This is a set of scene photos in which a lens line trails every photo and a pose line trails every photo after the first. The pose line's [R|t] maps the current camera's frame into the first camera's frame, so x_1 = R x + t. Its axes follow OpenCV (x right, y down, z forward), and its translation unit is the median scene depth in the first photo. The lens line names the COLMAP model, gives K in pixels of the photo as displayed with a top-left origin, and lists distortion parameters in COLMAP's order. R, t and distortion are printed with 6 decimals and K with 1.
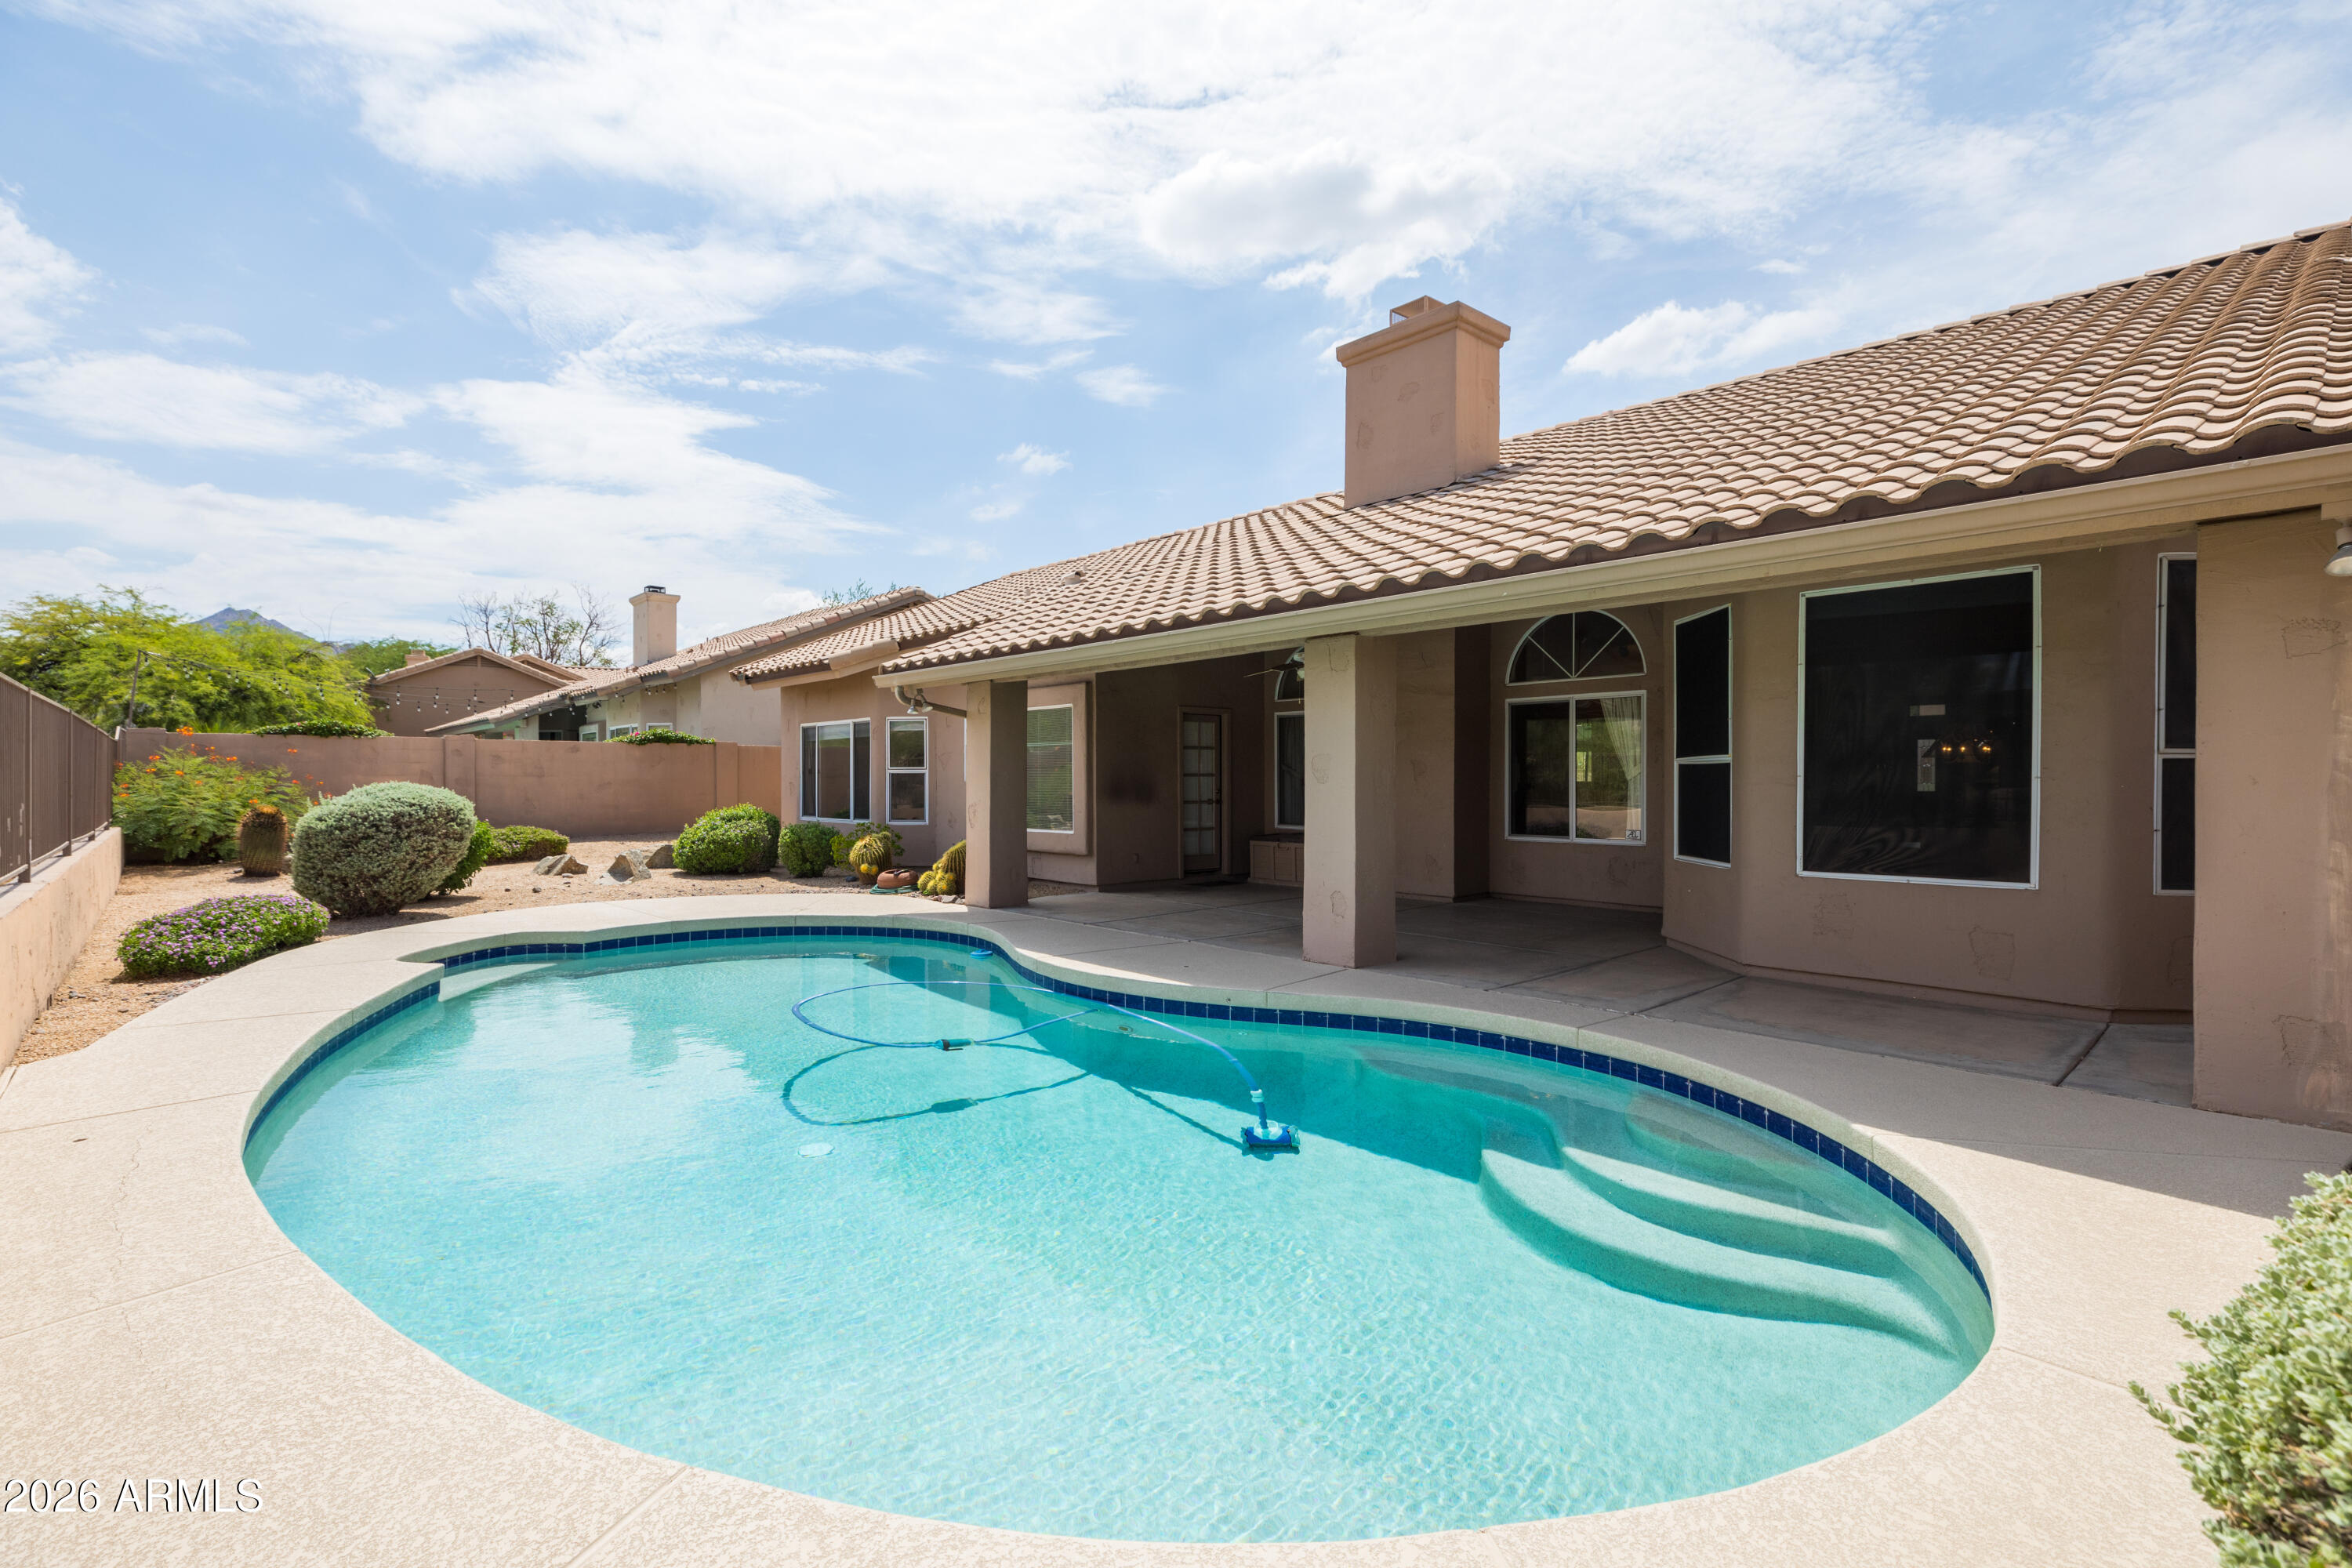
lens RADIAL K [[1079.3, 0, 1176.0], [0, 1079.3, 784.0], [0, 0, 1]] dist [0.018203, -0.000357]
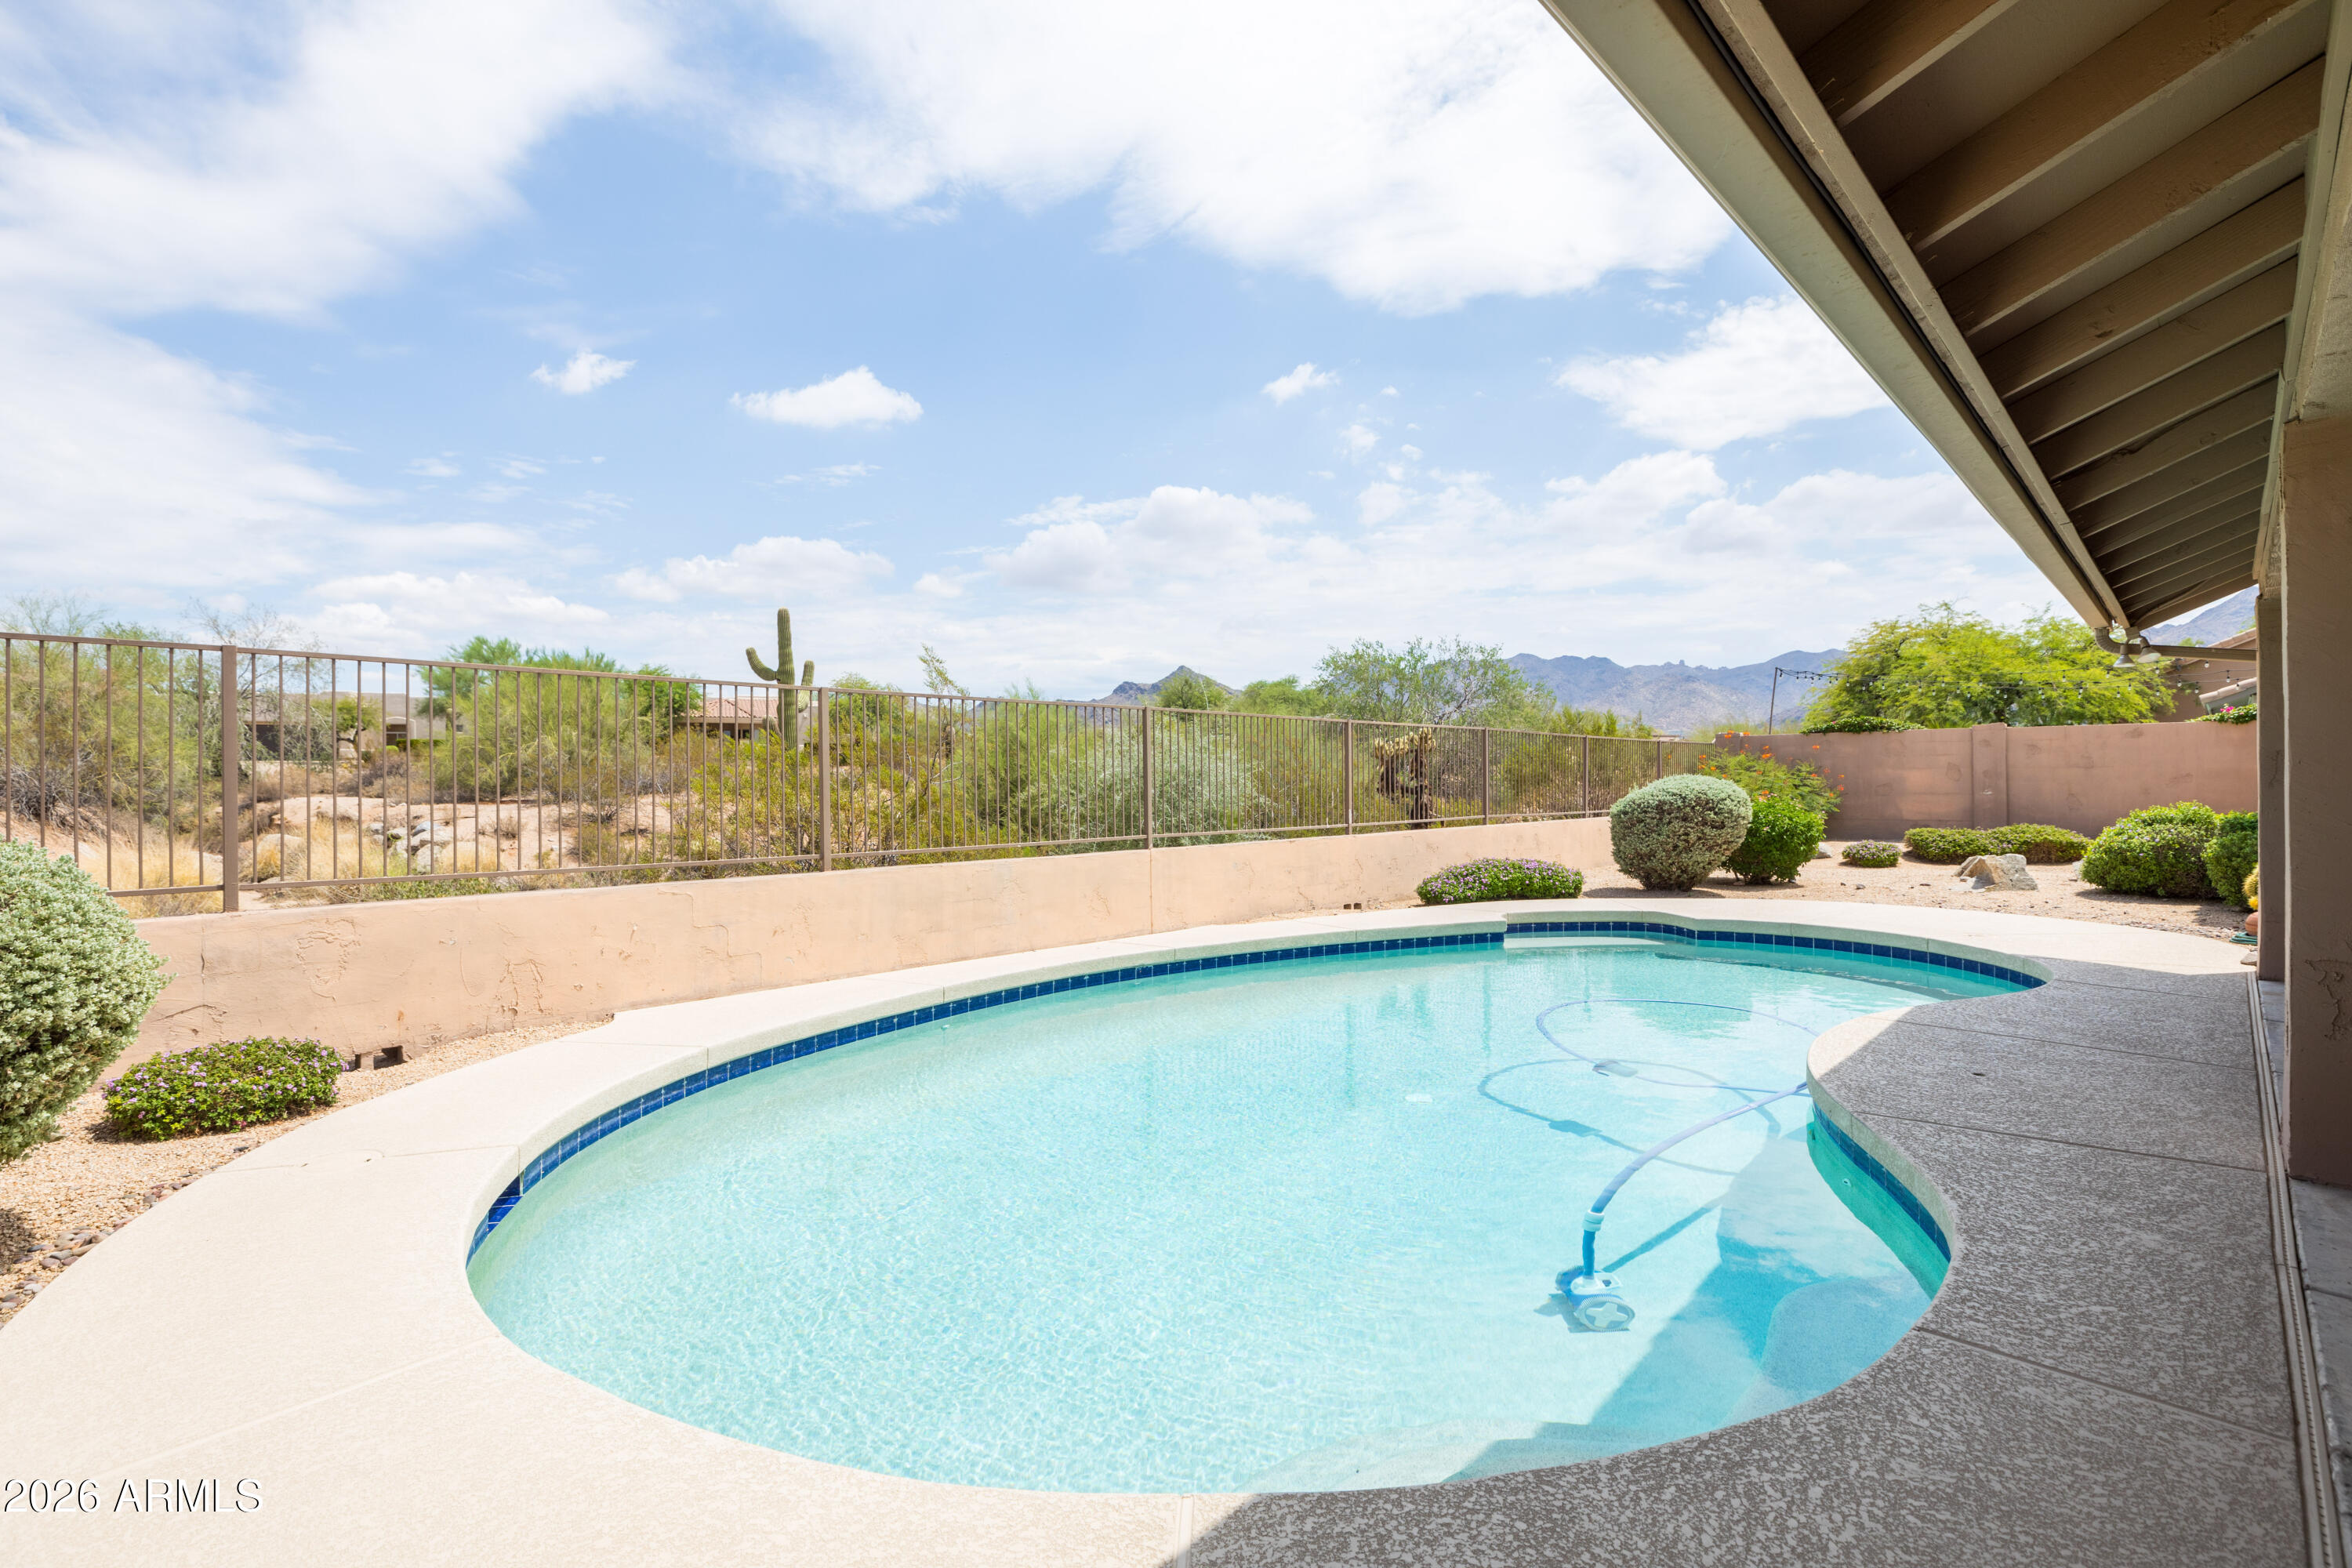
lens RADIAL K [[1146.3, 0, 1176.0], [0, 1146.3, 784.0], [0, 0, 1]] dist [0.005522, 0.000622]
pose [[0.100281, 0.001144, -0.994958, 0.242563], [0.001643, 0.999998, 0.001315, 0.003770], [0.994958, -0.001767, 0.100279, 0.217099]]
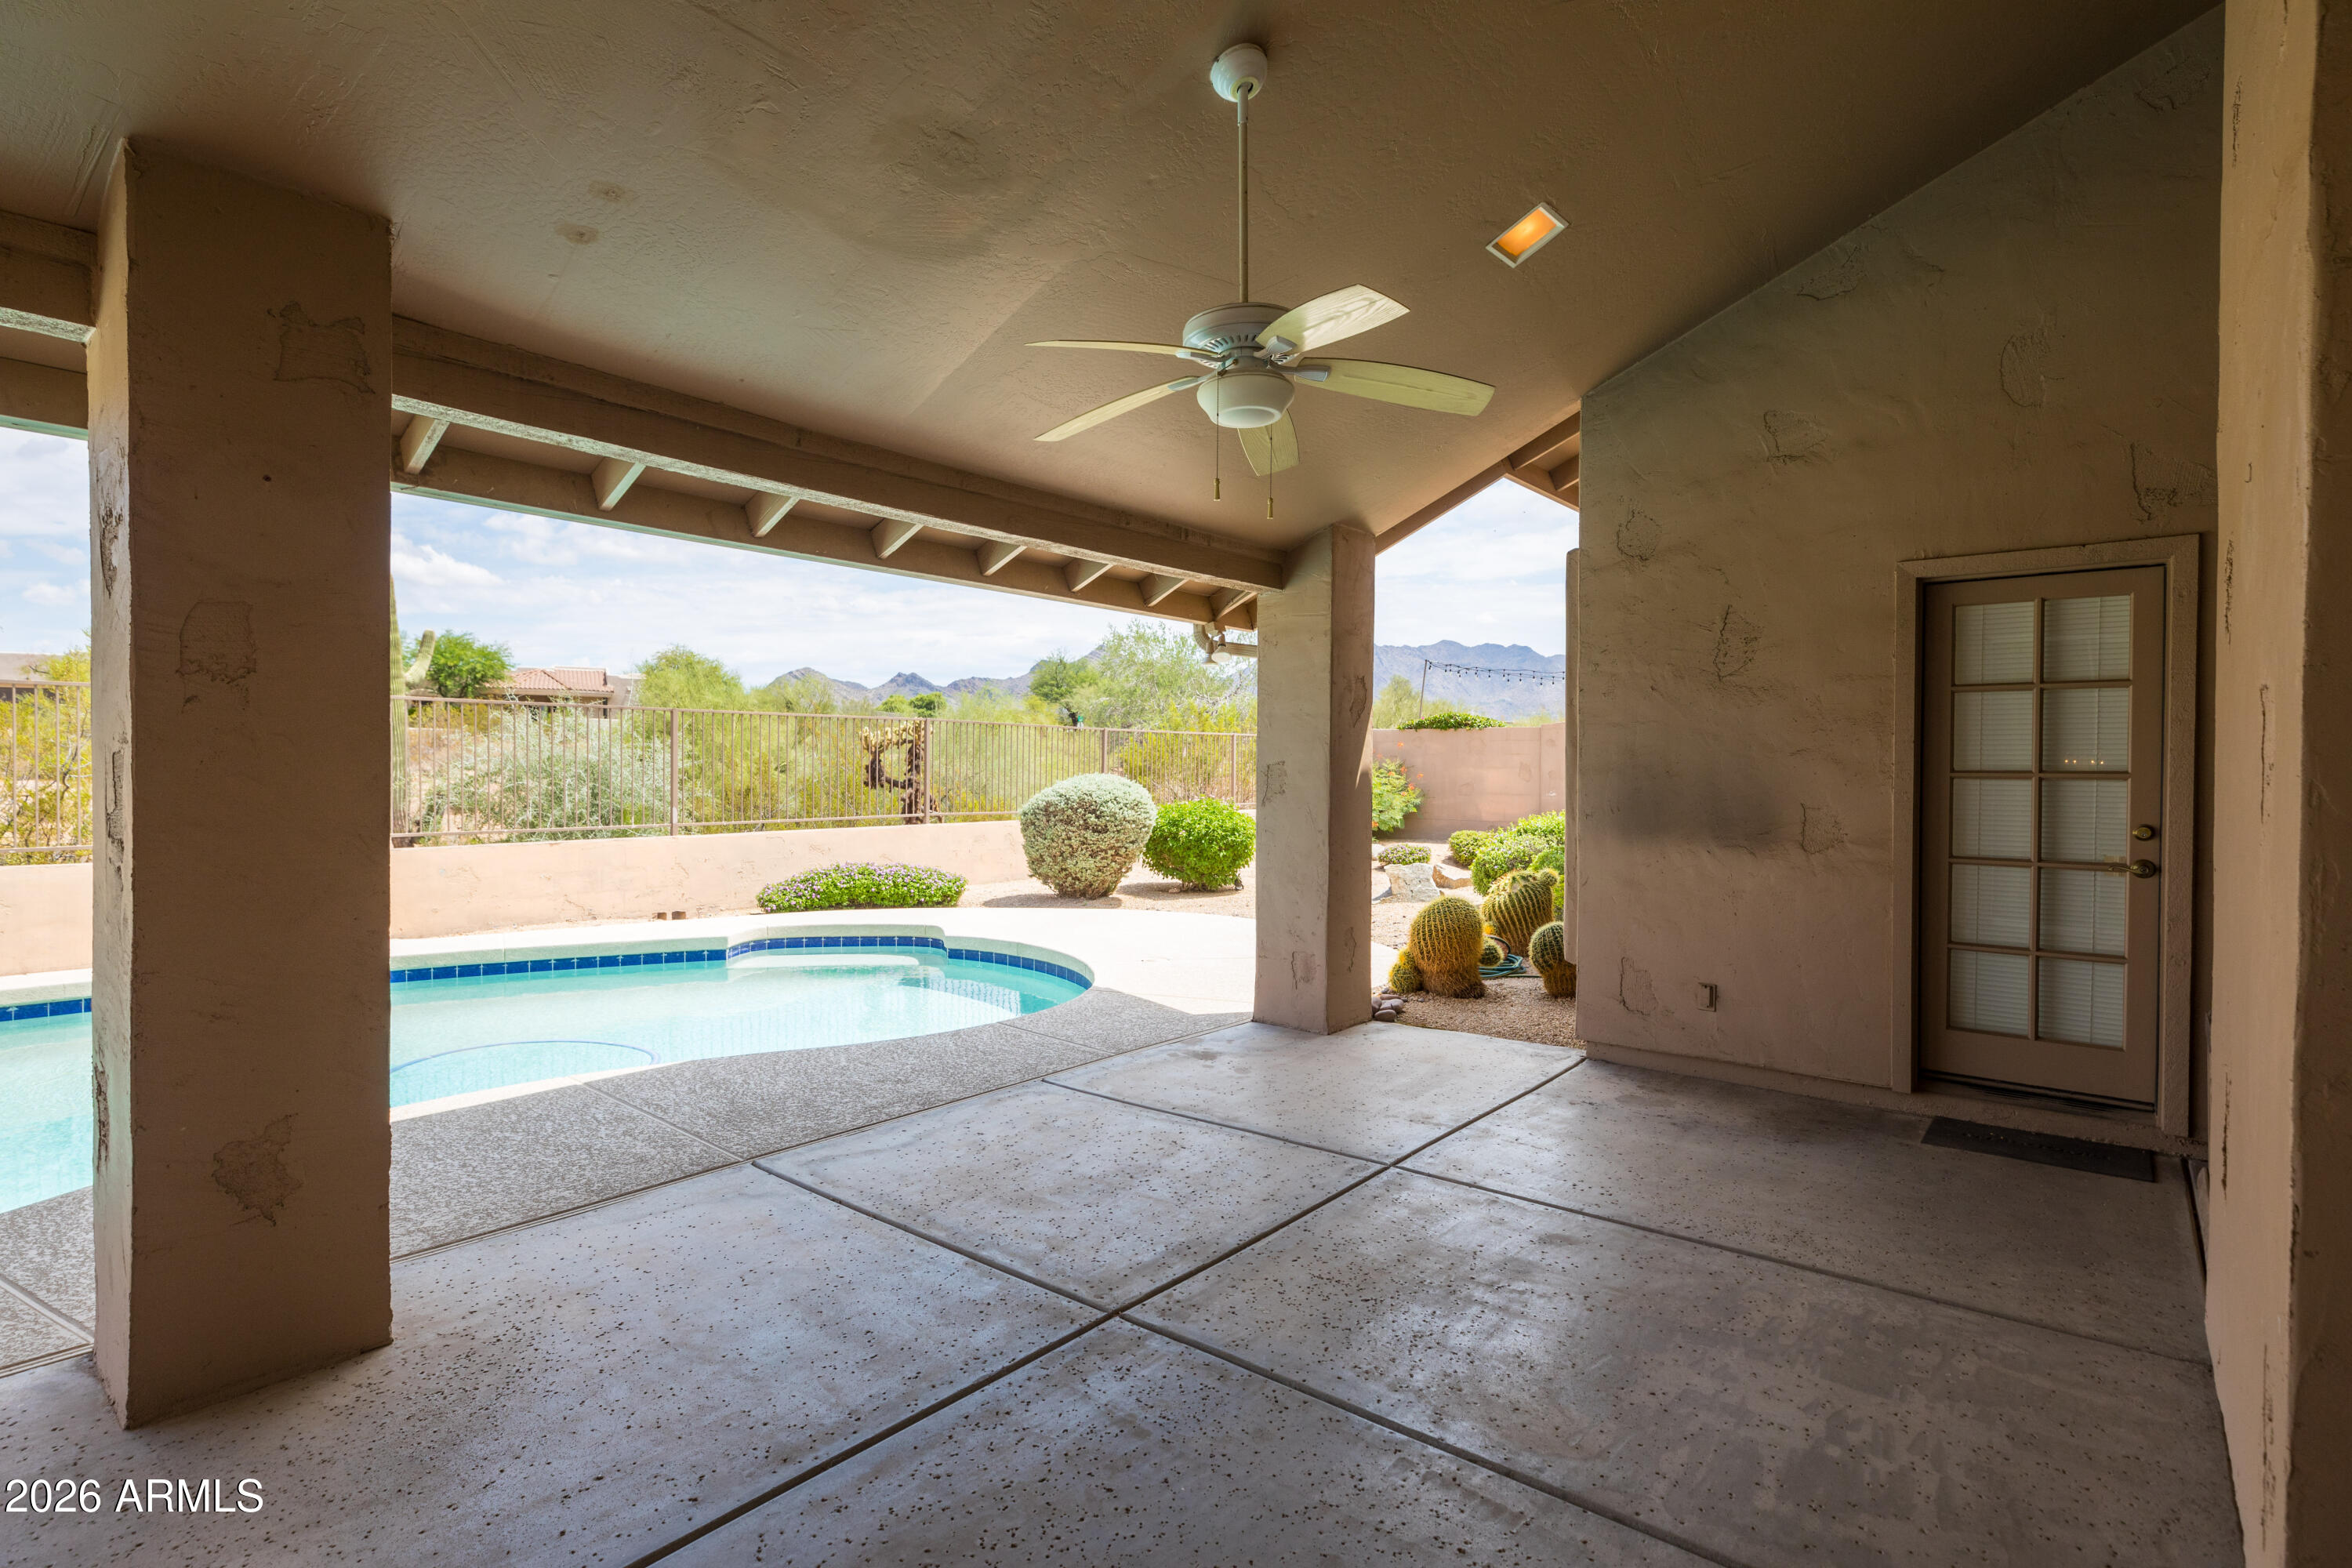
lens RADIAL K [[1175.9, 0, 1176.0], [0, 1175.9, 784.0], [0, 0, 1]] dist [-0.002190, -0.000347]
pose [[0.165562, 0.018013, -0.986035, 0.240324], [-0.013877, 0.999777, 0.015934, -0.005959], [0.986102, 0.011045, 0.165775, 0.535735]]
